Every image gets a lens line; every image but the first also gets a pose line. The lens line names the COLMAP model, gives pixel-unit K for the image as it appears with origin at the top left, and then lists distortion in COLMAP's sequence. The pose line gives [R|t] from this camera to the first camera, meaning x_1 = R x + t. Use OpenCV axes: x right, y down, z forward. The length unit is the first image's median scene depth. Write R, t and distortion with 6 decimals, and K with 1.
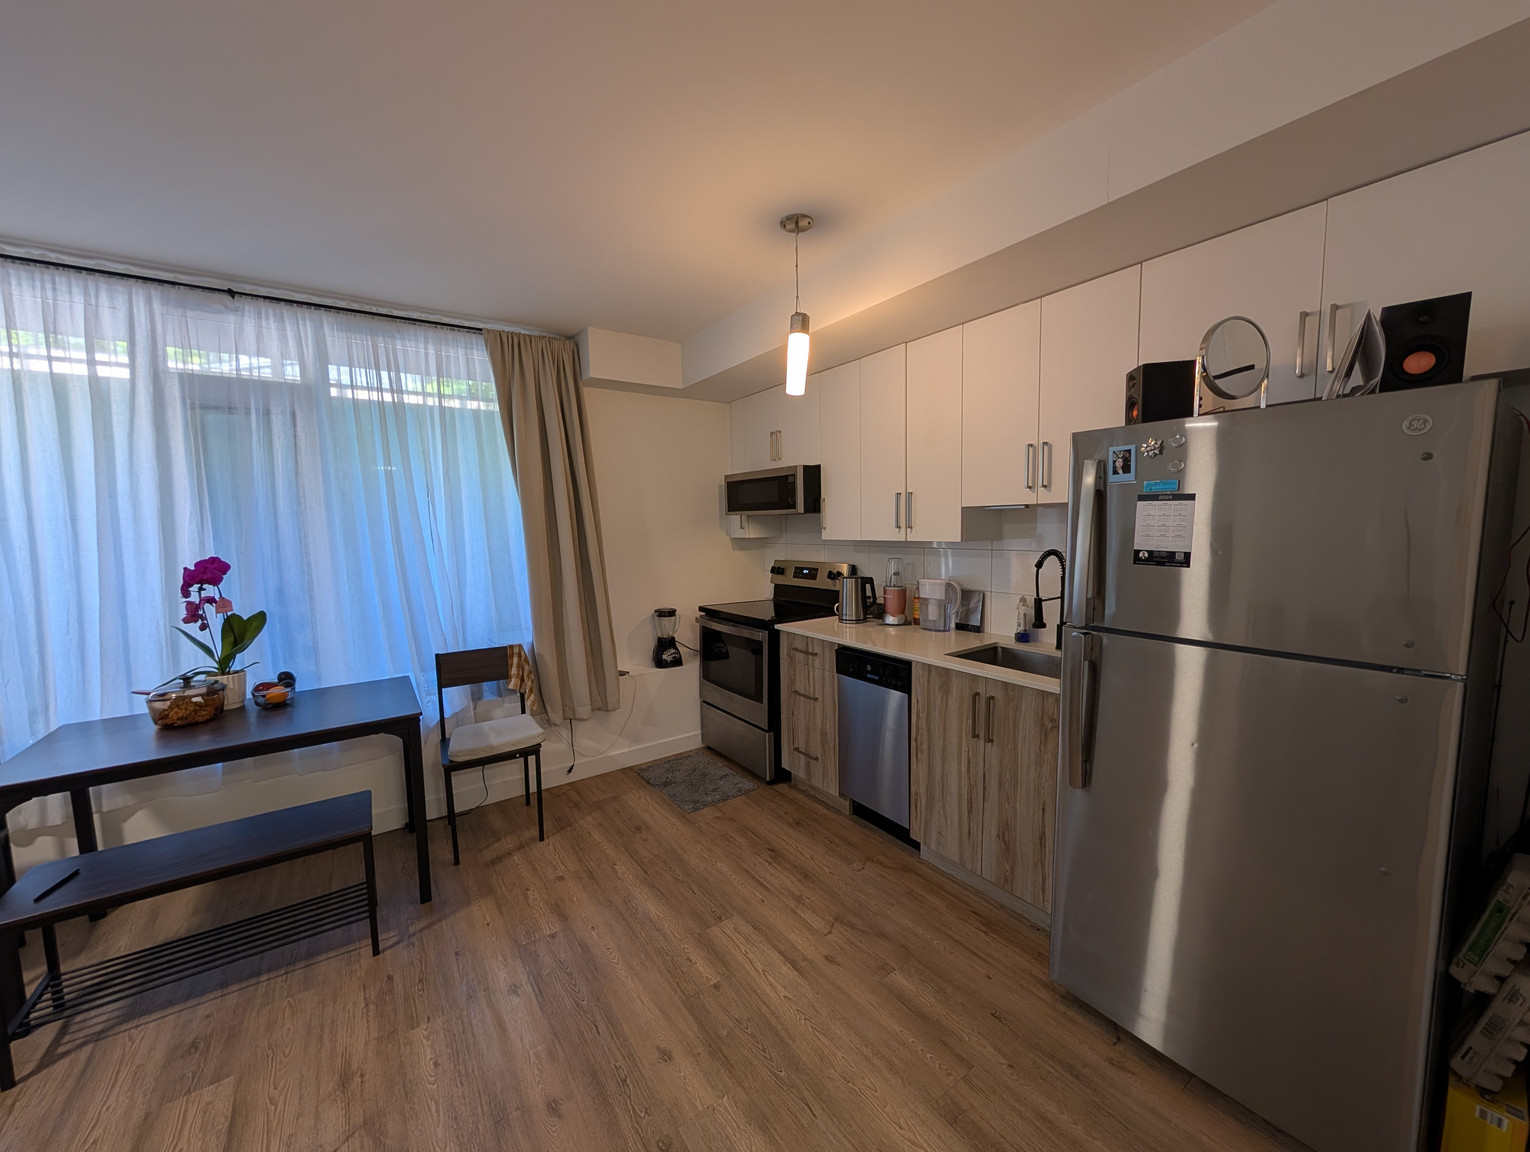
lens RADIAL K [[581.2, 0, 771.8], [0, 581.2, 576.6], [0, 0, 1]] dist [-0.000876, -0.000119]
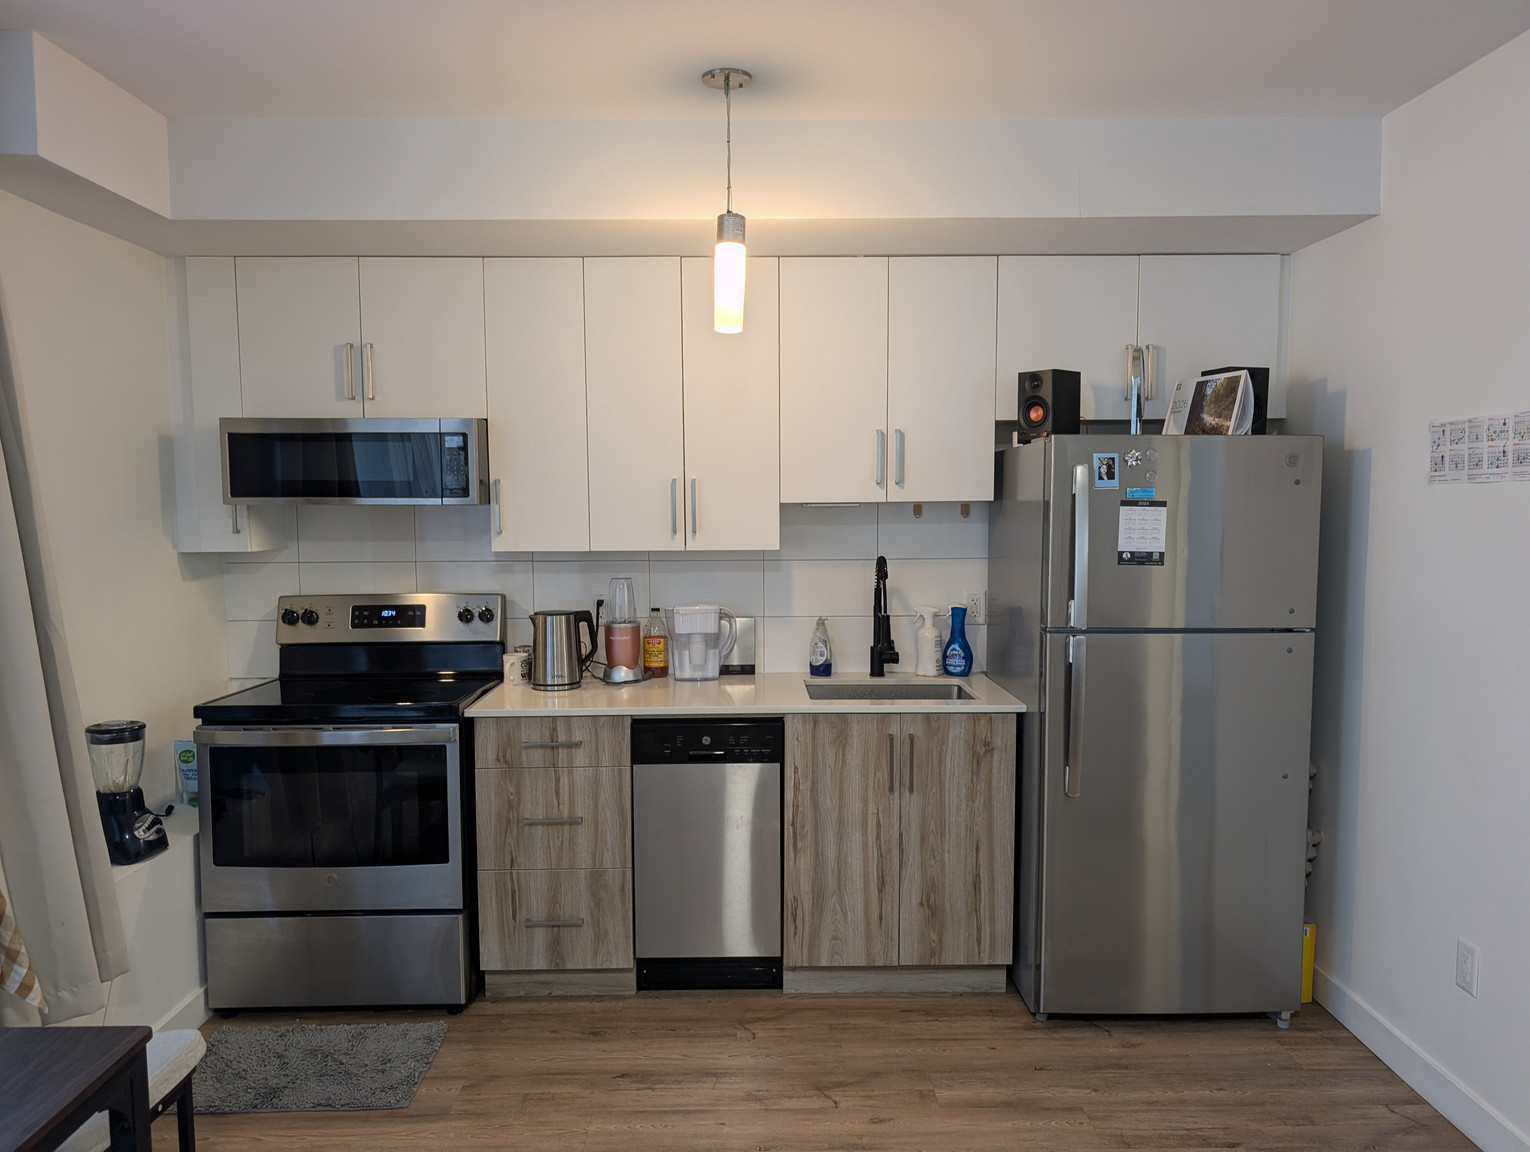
lens RADIAL K [[1109.8, 0, 765.9], [0, 1109.8, 589.9], [0, 0, 1]] dist [0.022644, -0.005085]
pose [[0.572223, -0.048567, 0.818659, -0.893922], [0.069567, 0.997521, 0.010552, -0.026315], [-0.817142, 0.050914, 0.574183, 0.223542]]
